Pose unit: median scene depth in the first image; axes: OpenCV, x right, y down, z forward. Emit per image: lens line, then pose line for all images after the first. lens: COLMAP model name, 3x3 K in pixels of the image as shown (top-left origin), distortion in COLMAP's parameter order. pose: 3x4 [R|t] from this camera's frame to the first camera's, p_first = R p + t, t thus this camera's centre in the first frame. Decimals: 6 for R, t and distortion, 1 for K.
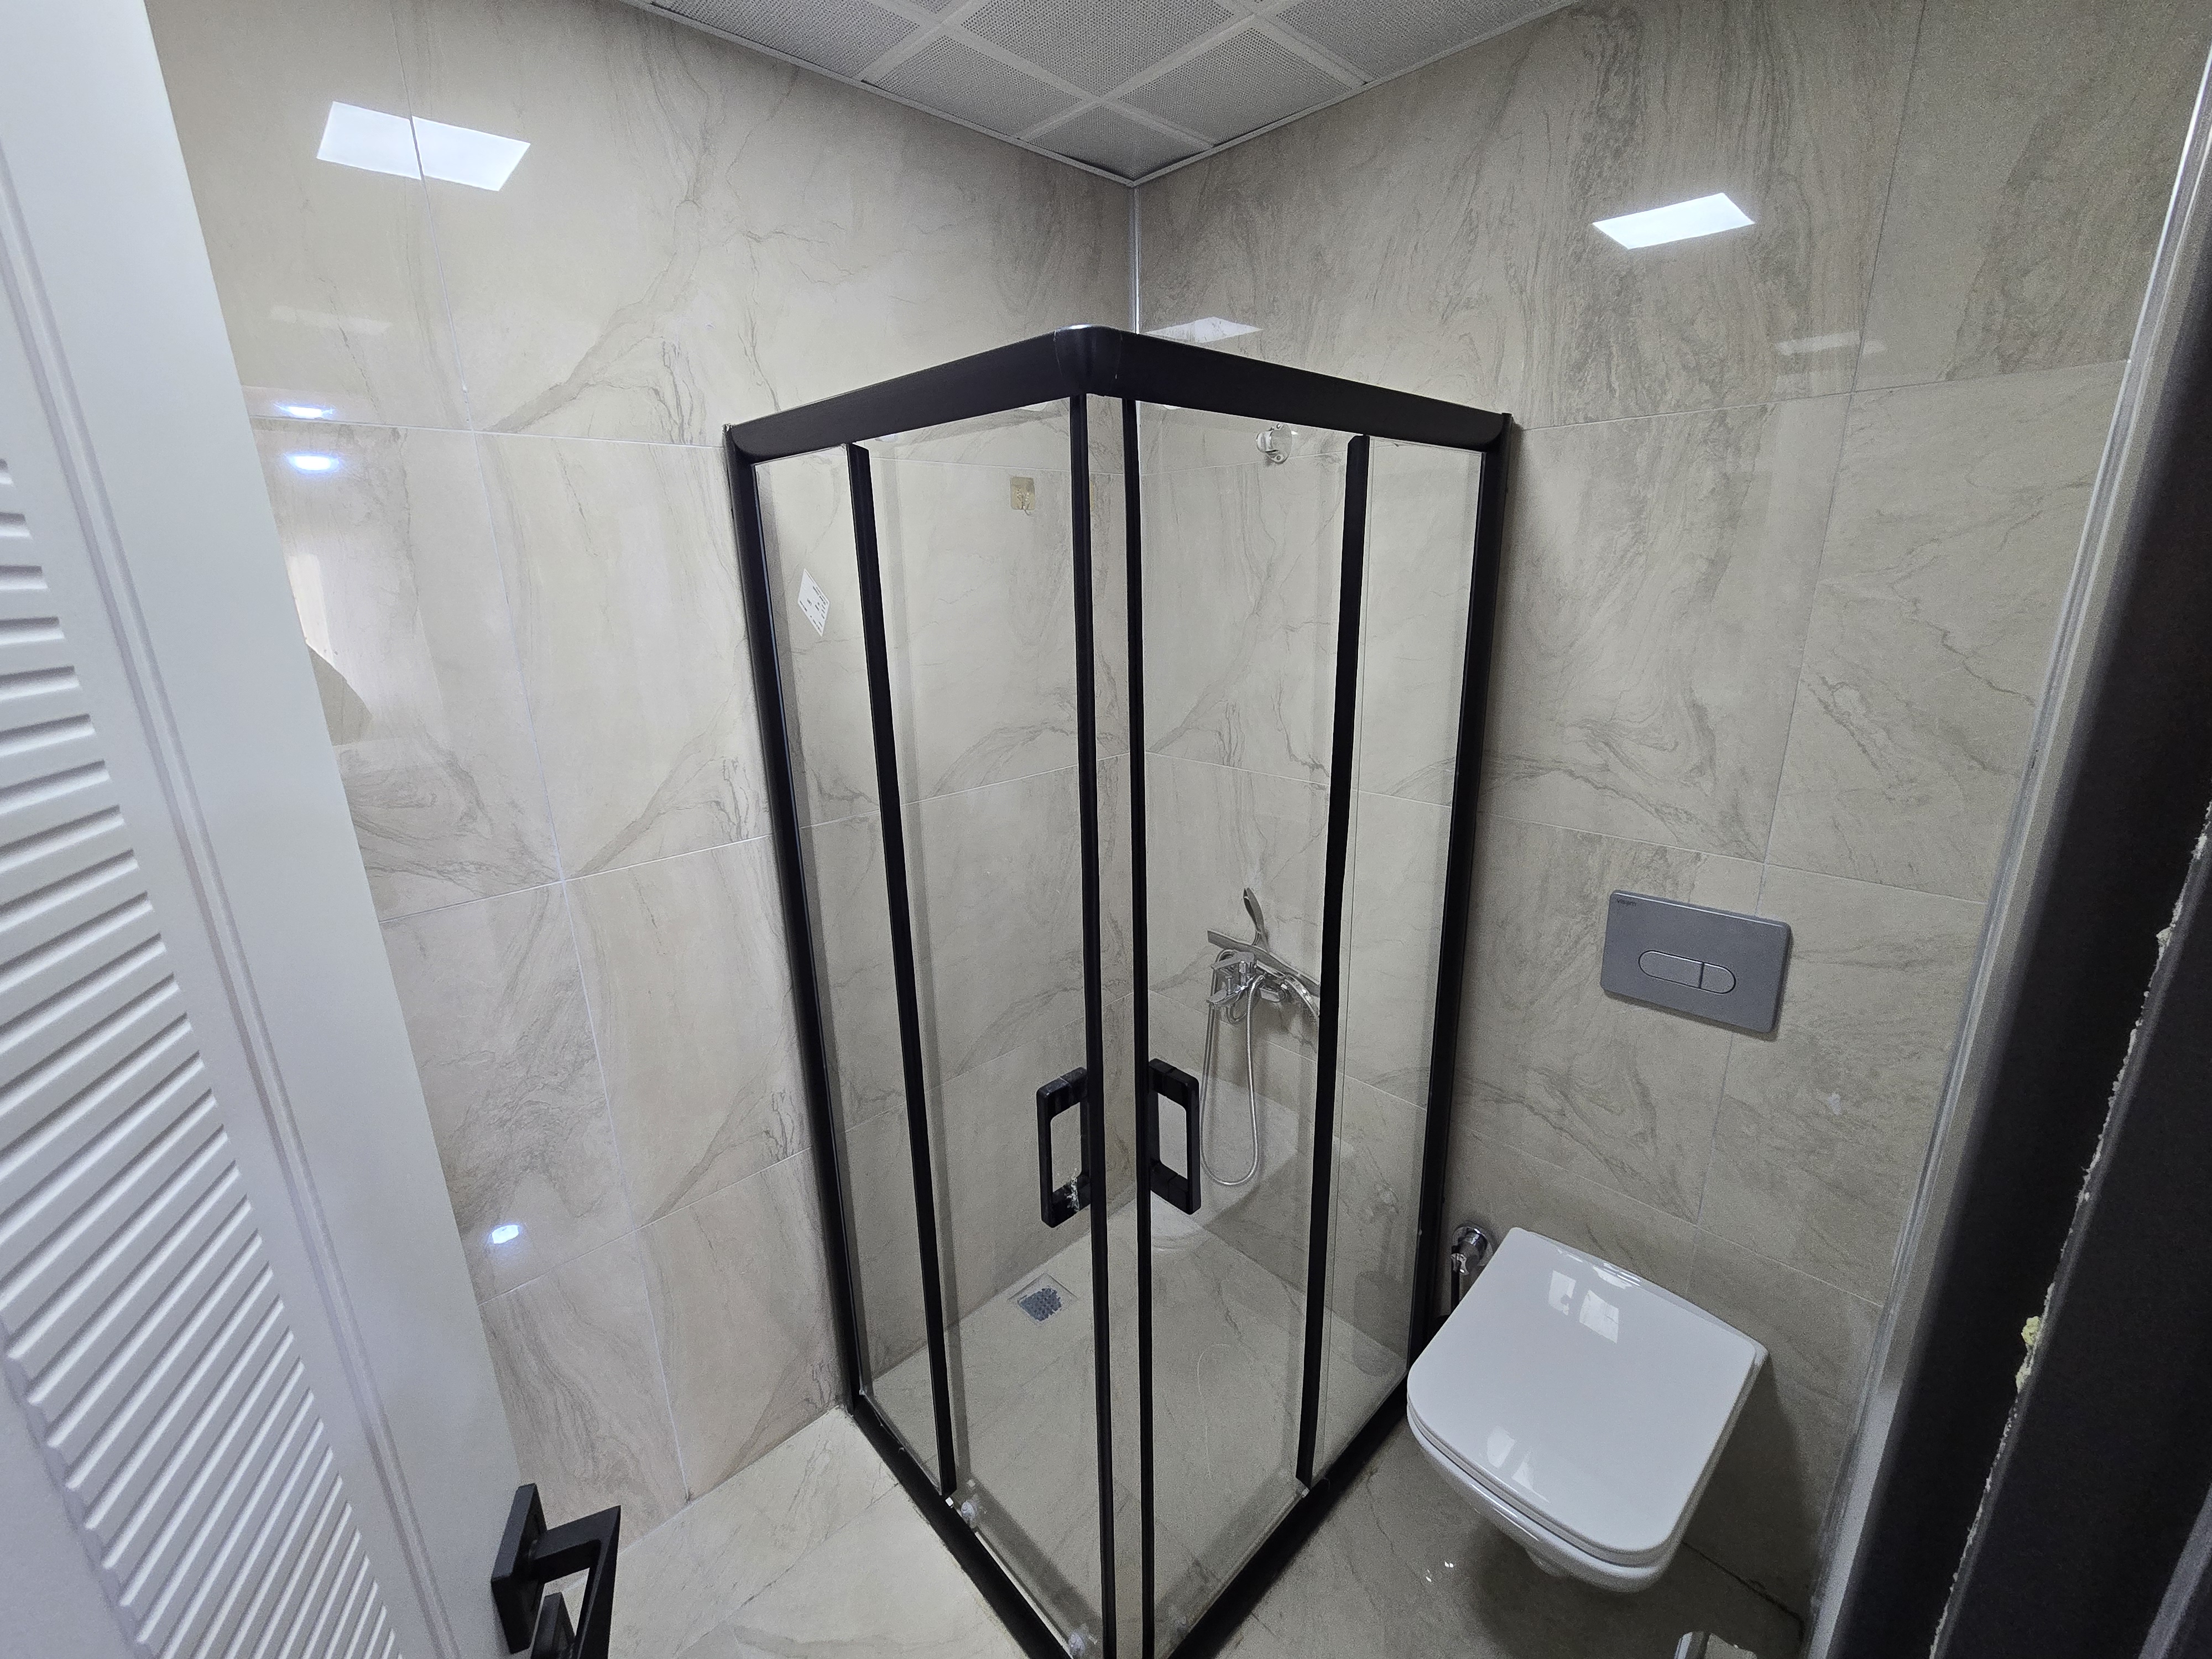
lens RADIAL K [[907.8, 0, 1111.5], [0, 907.8, 821.1], [0, 0, 1]] dist [-0.003437, 0.002983]
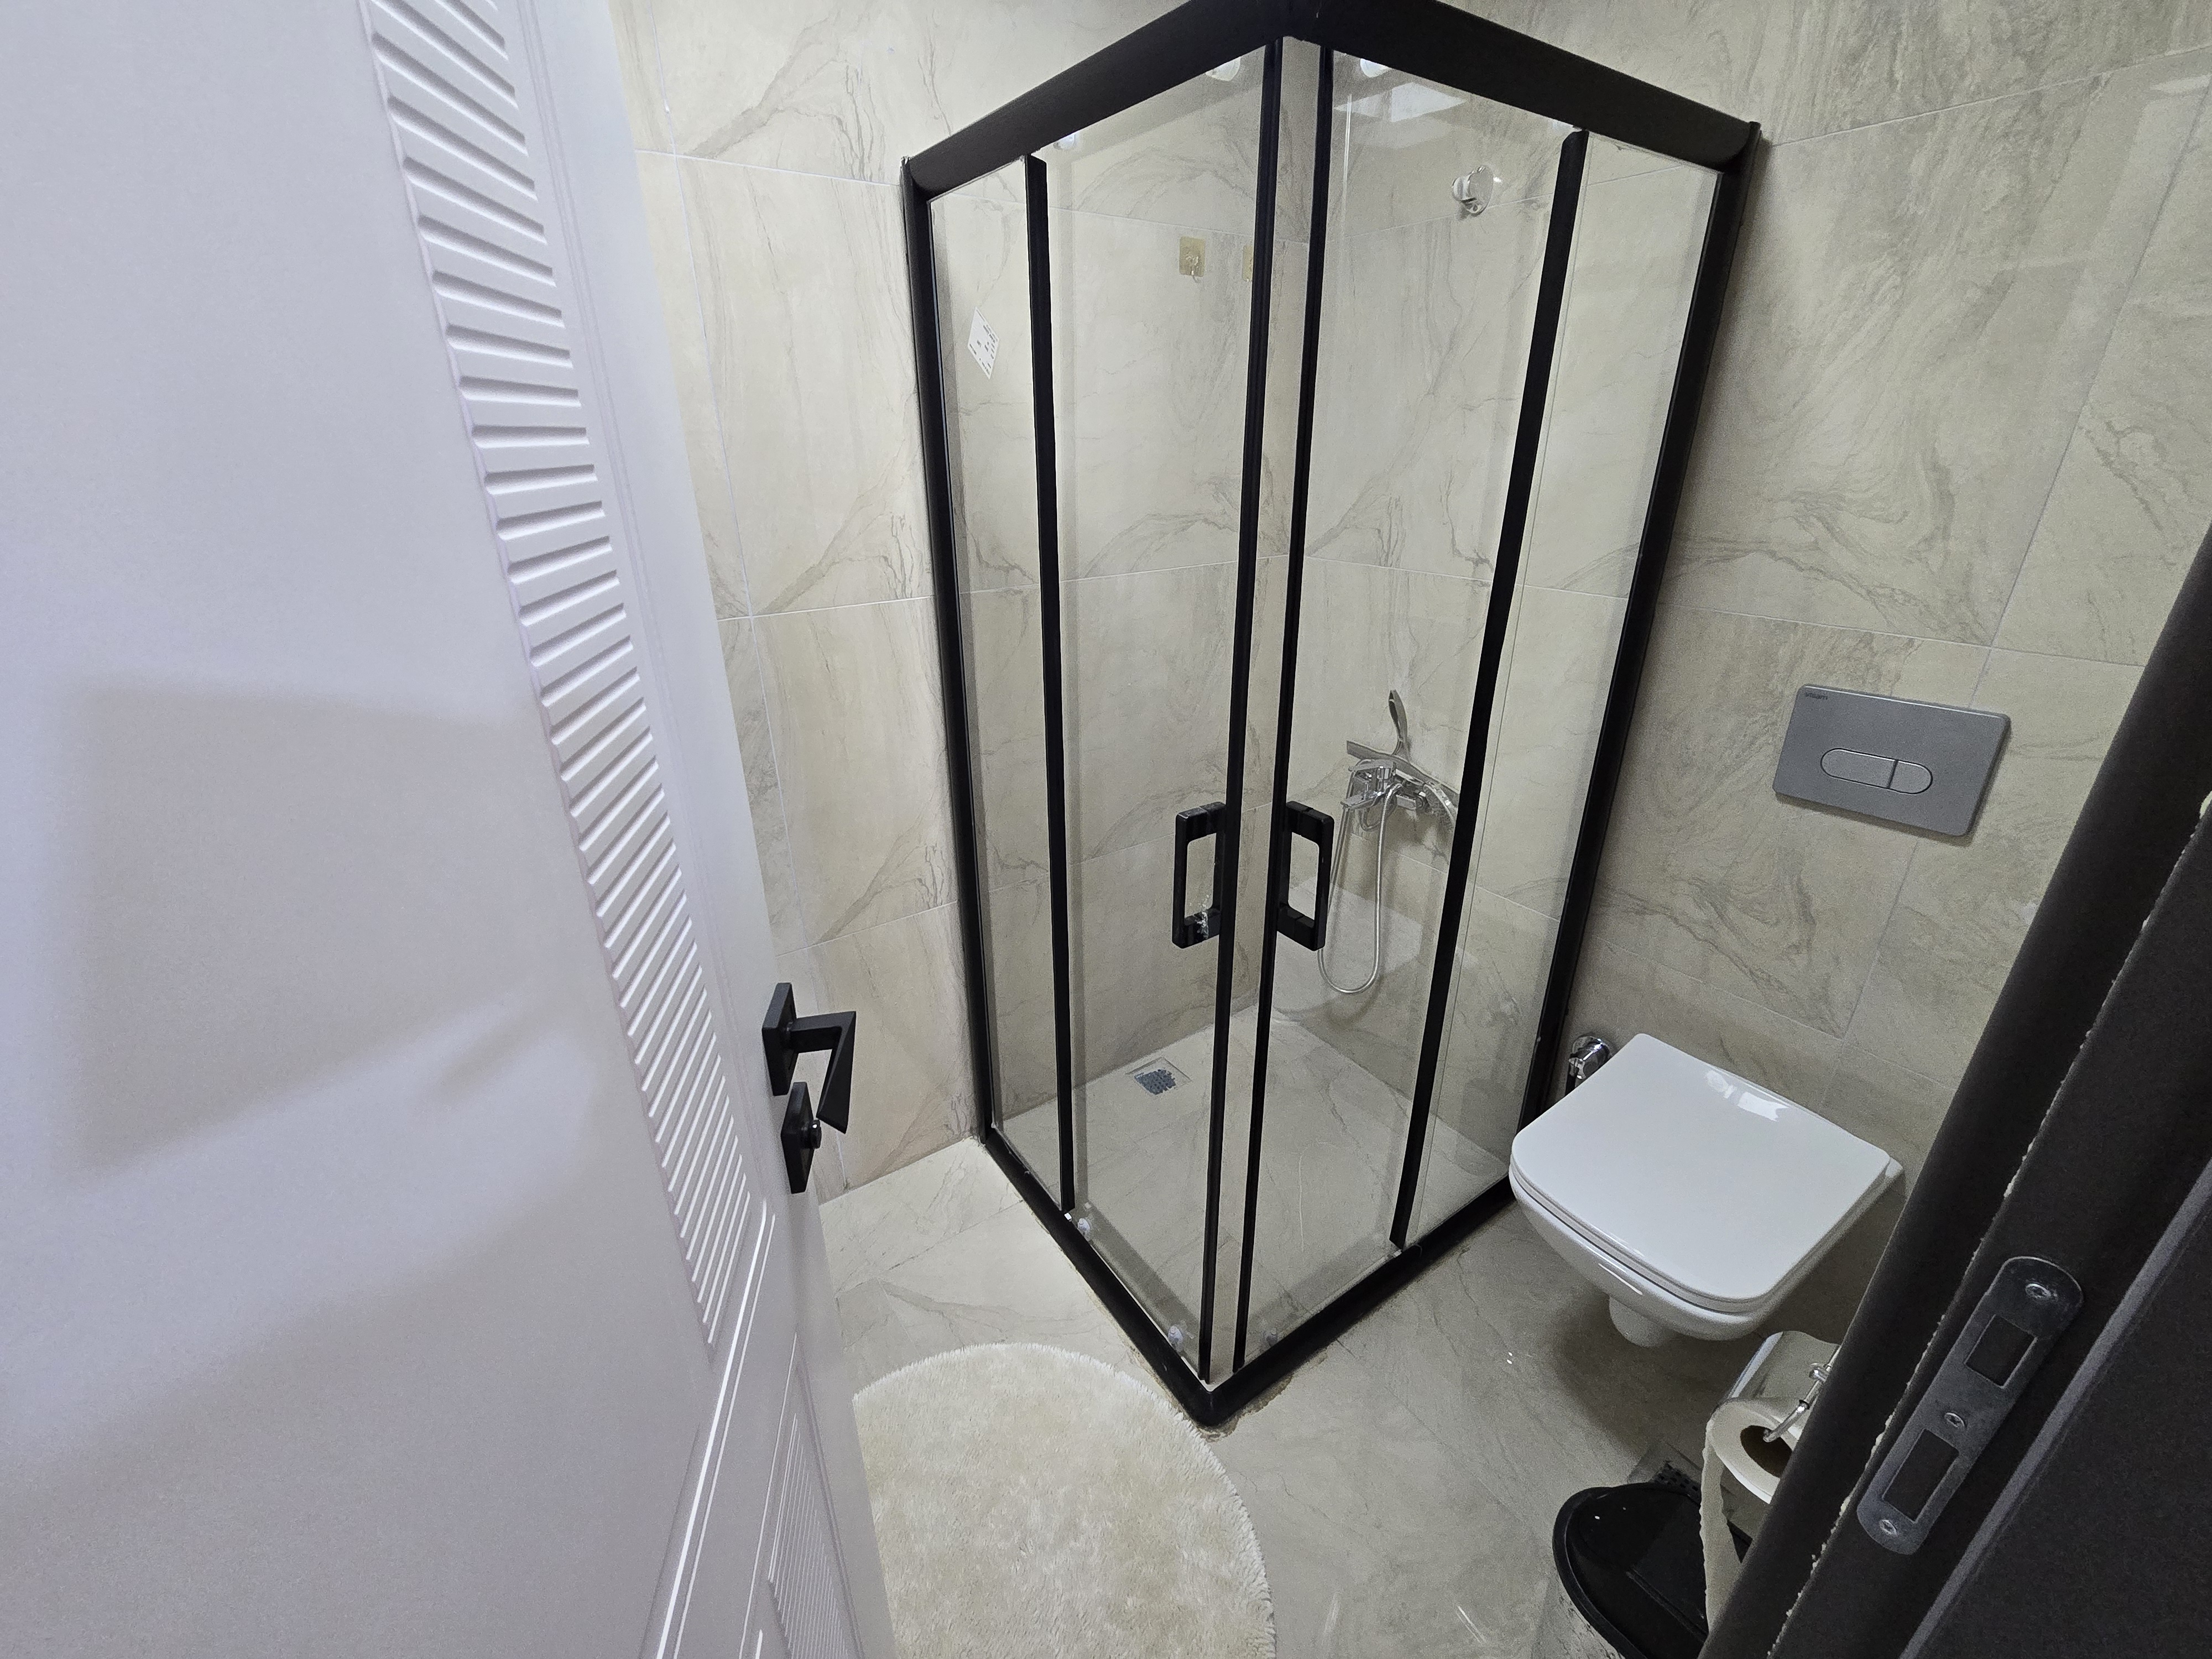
lens RADIAL K [[907.8, 0, 1109.7], [0, 907.8, 823.3], [0, 0, 1]] dist [-0.003437, 0.002983]
pose [[0.987768, 0.072414, -0.138099, -0.010119], [-0.054236, 0.989880, 0.131131, 0.134921], [0.146197, -0.122037, 0.981699, -0.034257]]
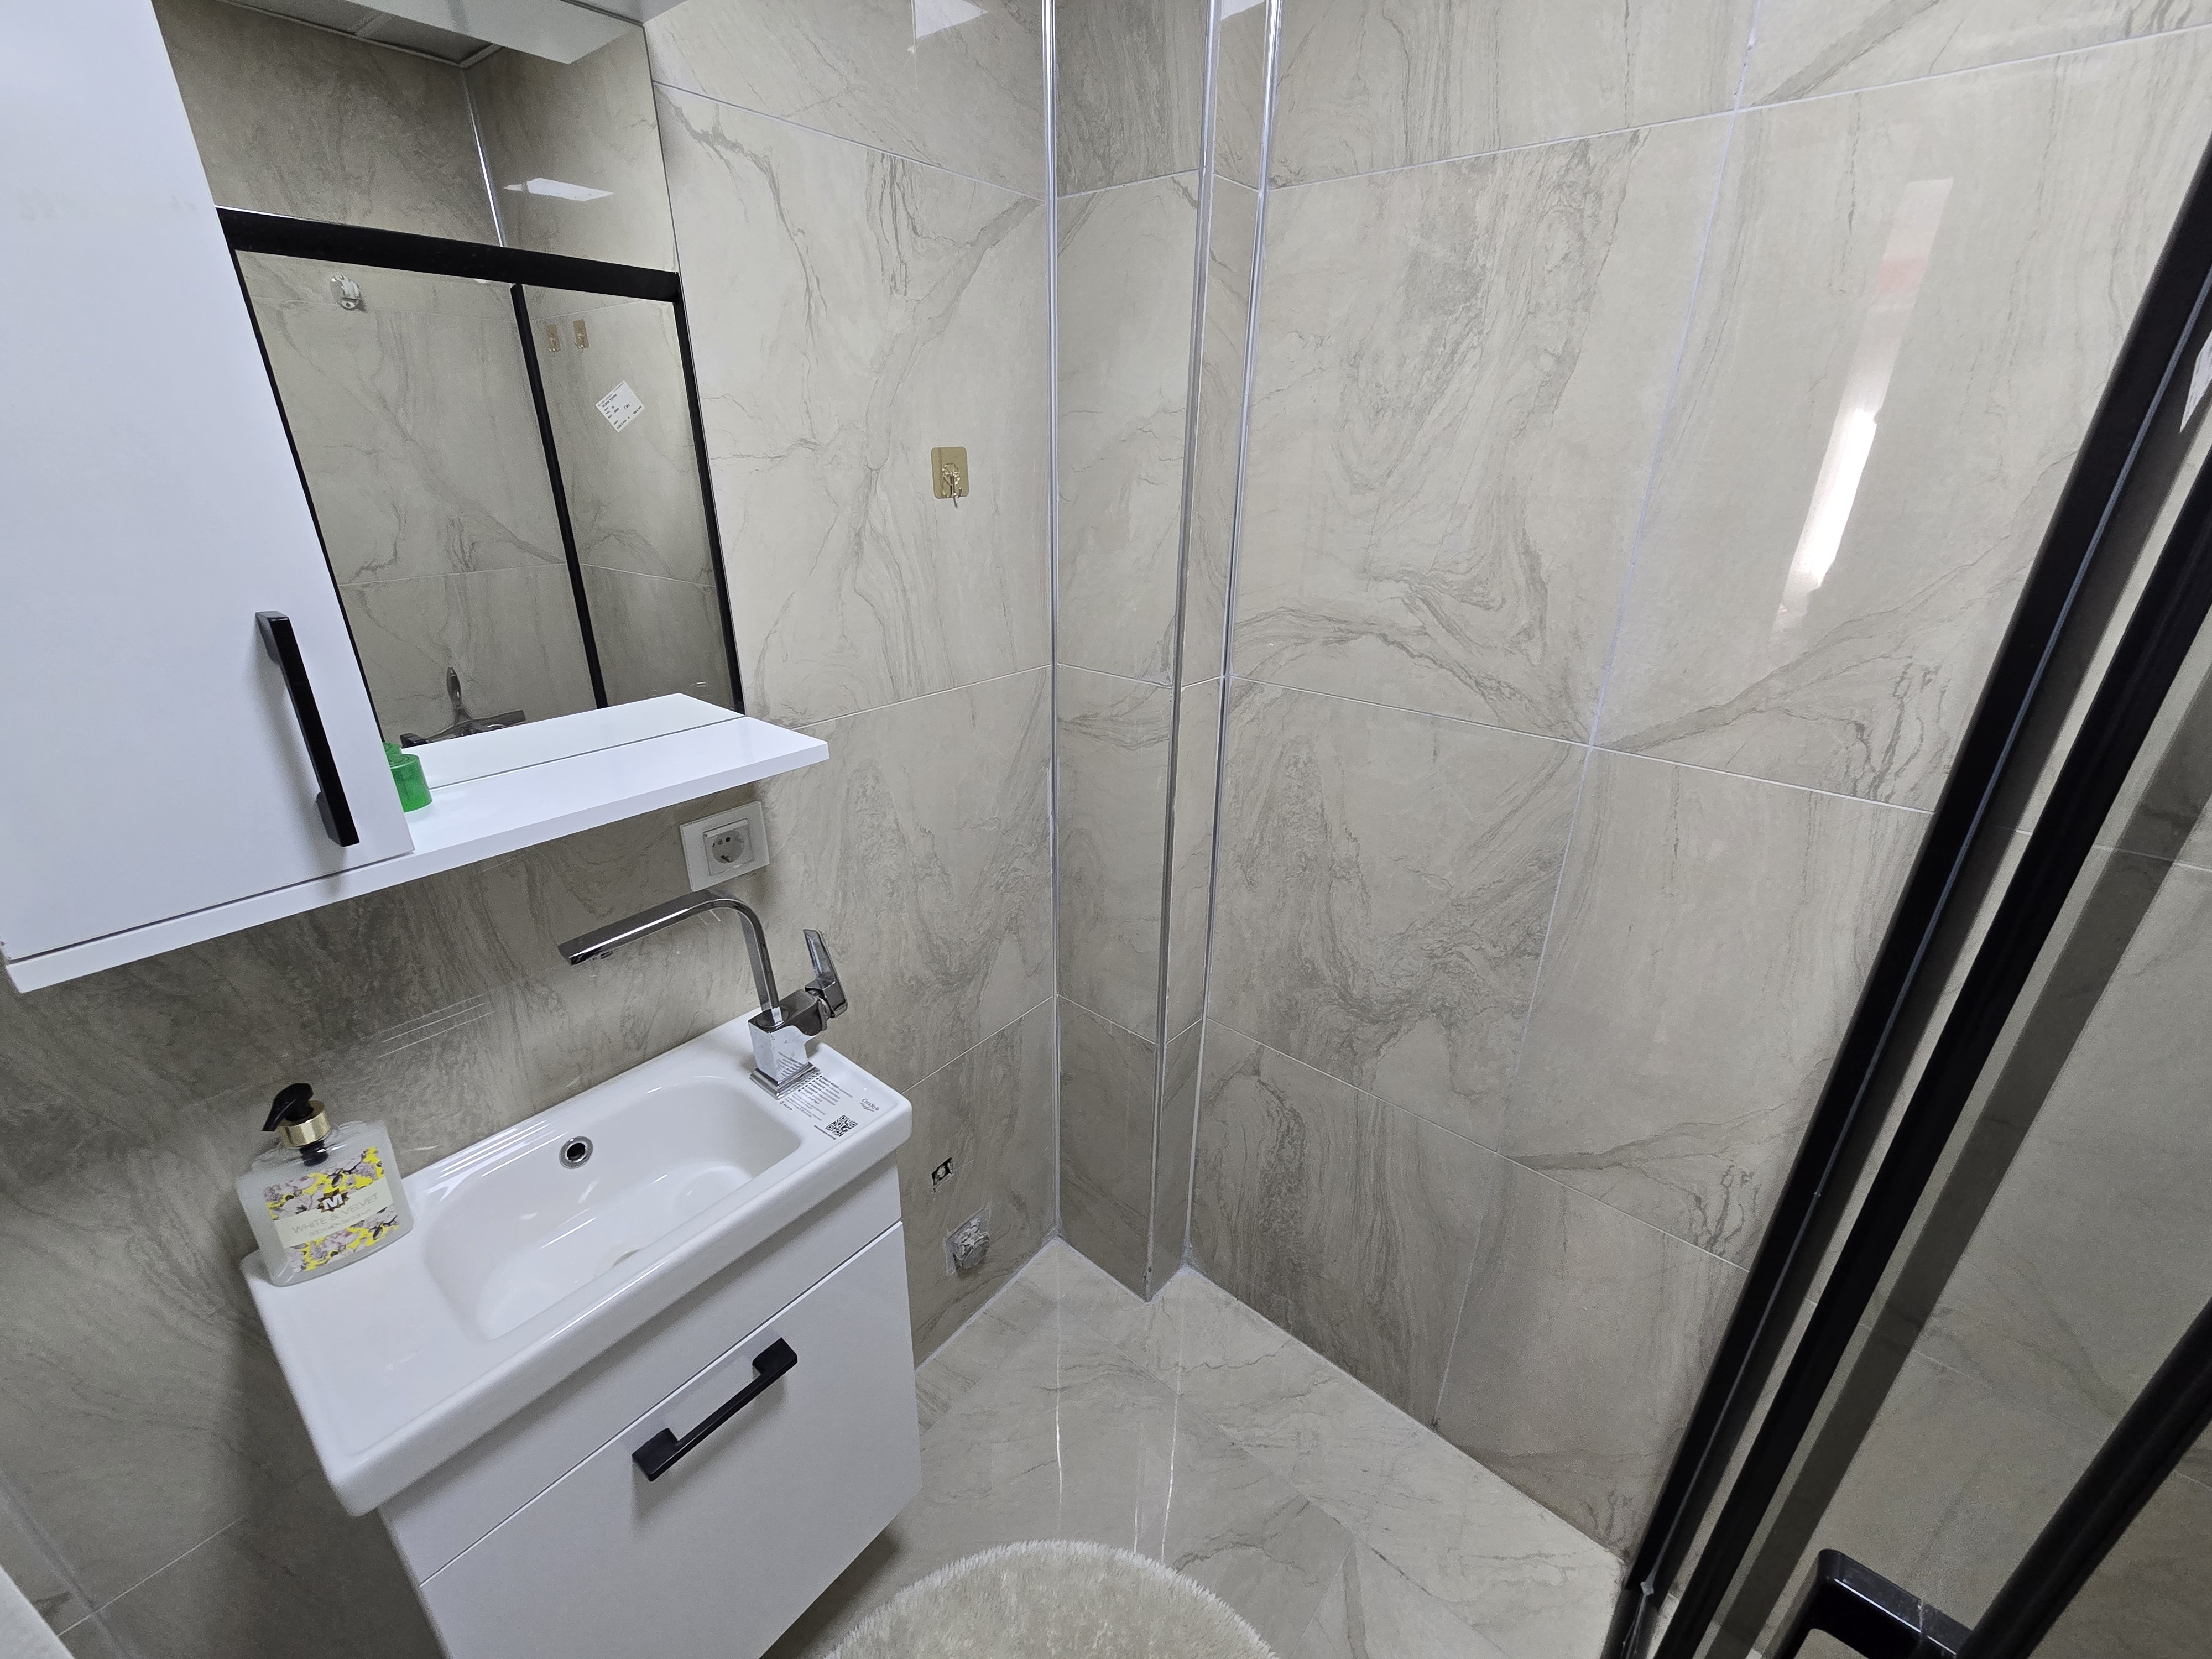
lens RADIAL K [[907.8, 0, 1108.1], [0, 907.8, 817.5], [0, 0, 1]] dist [-0.003437, 0.002983]
pose [[0.088405, 0.405076, -0.909999, 0.104931], [-0.283581, 0.886005, 0.366846, -0.047631], [0.954864, 0.225628, 0.193199, 0.419068]]
